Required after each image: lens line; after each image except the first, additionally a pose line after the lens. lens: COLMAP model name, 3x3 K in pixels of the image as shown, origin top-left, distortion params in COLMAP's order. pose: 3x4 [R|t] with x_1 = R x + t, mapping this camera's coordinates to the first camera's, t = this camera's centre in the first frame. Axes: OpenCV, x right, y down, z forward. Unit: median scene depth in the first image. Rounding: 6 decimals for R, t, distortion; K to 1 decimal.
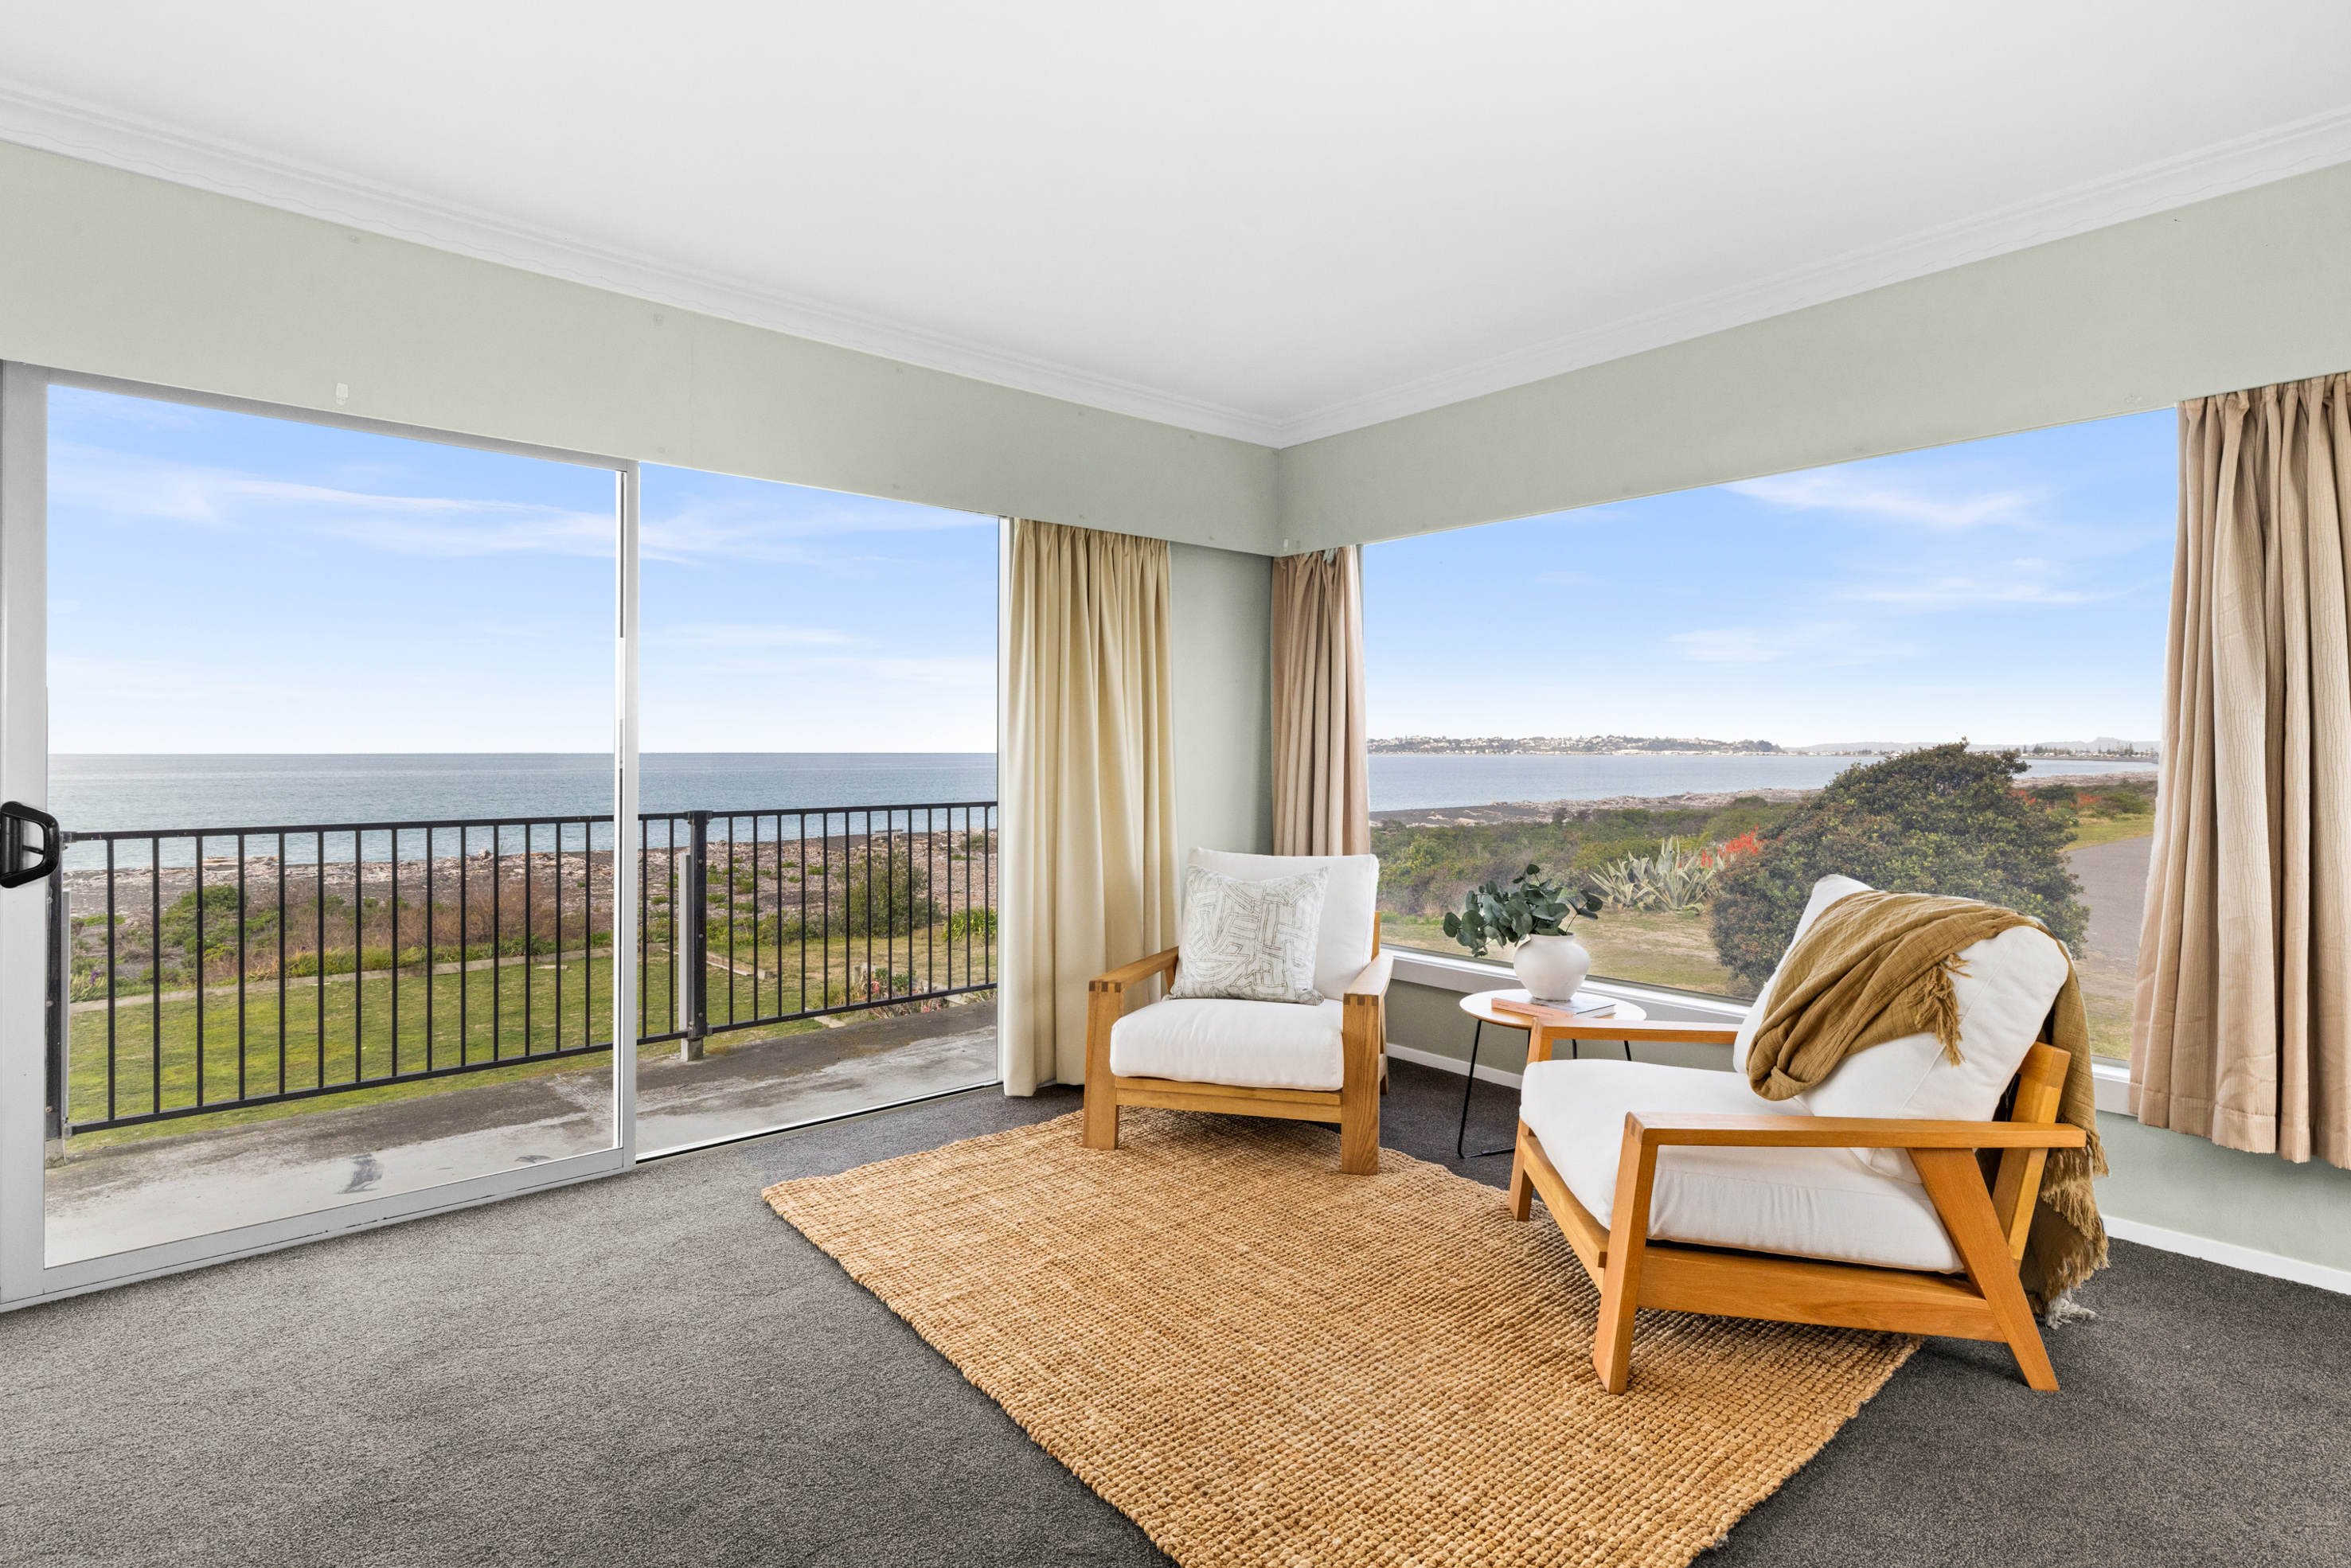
lens RADIAL K [[1143.7, 0, 1199.4], [0, 1143.7, 742.4], [0, 0, 1]] dist [-0.003597, -0.000720]
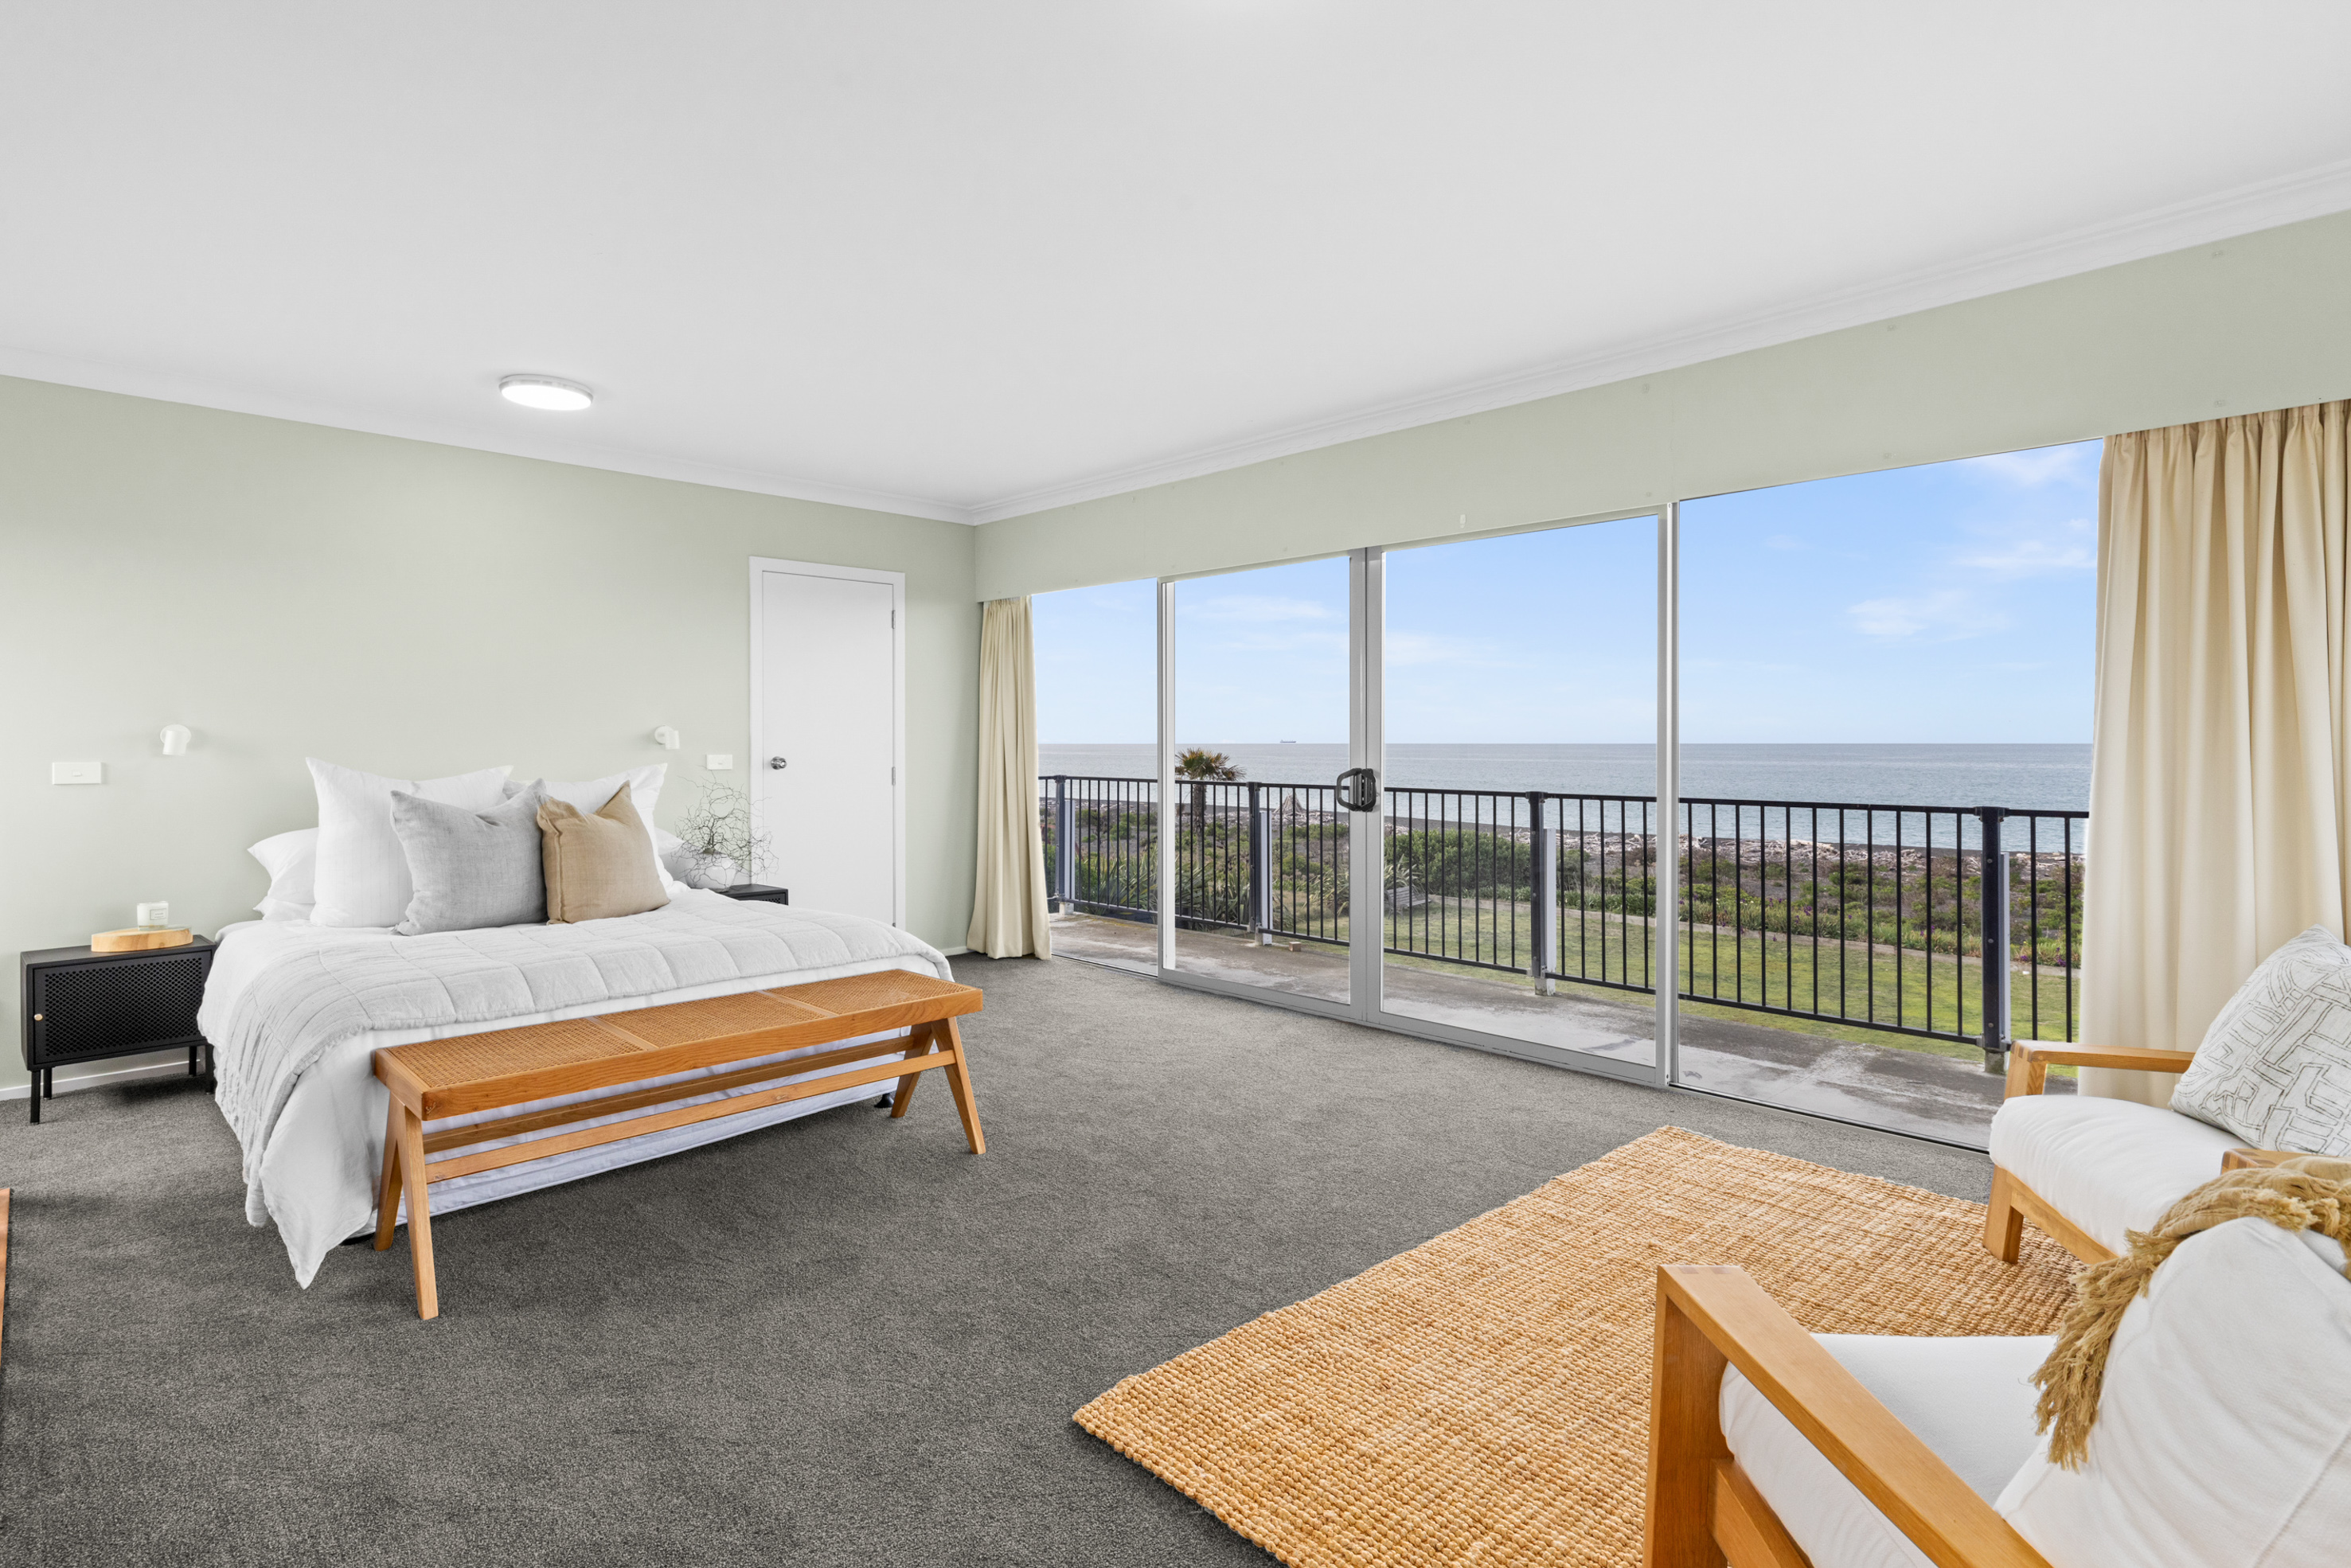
lens RADIAL K [[1143.7, 0, 1157.2], [0, 1143.7, 787.0], [0, 0, 1]] dist [-0.003597, -0.000720]
pose [[0.042413, 0.040233, -0.998290, 0.701020], [0.012176, 0.999094, 0.040782, -0.004419], [0.999026, -0.013885, 0.041884, 0.420885]]
